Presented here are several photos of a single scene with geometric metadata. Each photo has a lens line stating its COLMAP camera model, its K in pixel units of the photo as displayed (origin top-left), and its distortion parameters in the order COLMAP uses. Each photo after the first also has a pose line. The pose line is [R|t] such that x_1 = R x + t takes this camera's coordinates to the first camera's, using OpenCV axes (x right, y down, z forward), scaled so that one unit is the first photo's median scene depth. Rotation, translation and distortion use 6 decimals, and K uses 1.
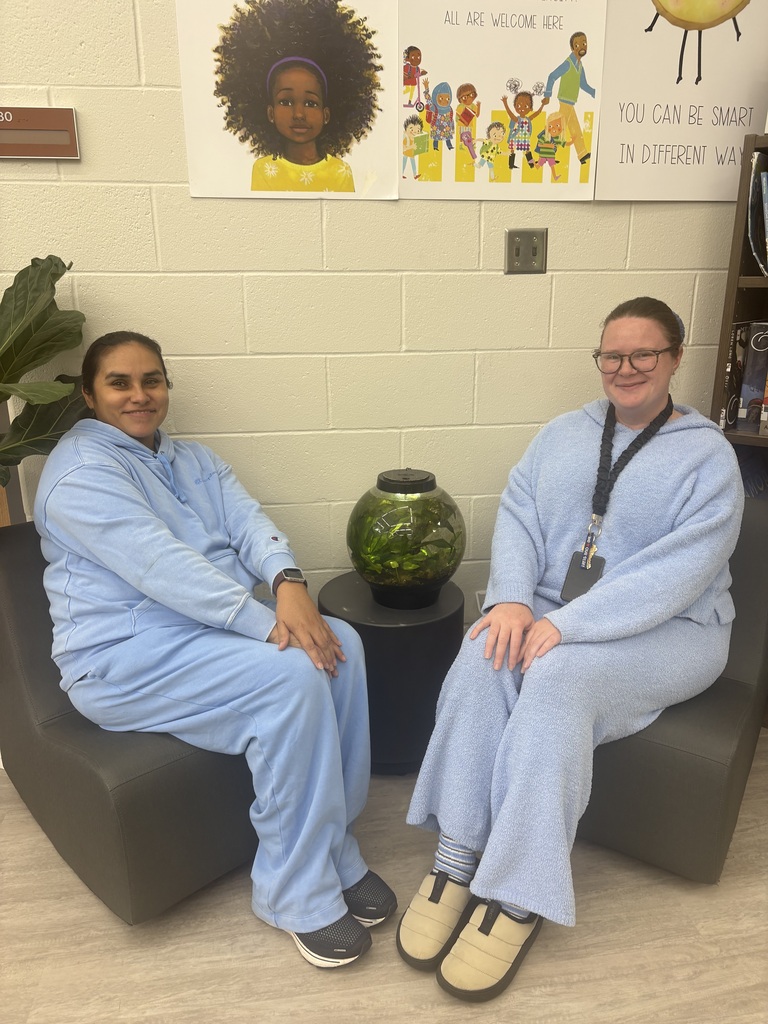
lens RADIAL K [[779.9, 0, 384.7], [0, 779.9, 508.8], [0, 0, 1]] dist [0.002582, -0.002954]
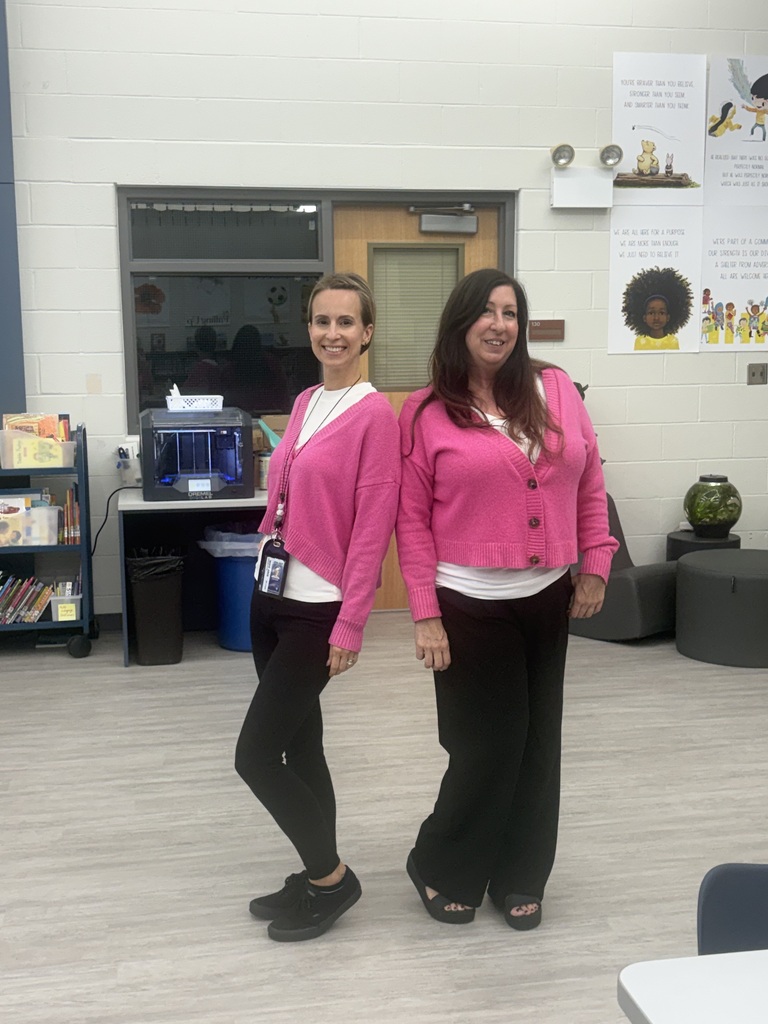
lens RADIAL K [[1352.9, 0, 384.9], [0, 1352.9, 513.2], [0, 0, 1]] dist [0.106327, 0.000000]
pose [[0.999036, -0.017295, 0.040355, -1.041850], [0.023476, 0.987141, -0.158121, 0.639526], [-0.037101, 0.158916, 0.986595, -2.701545]]
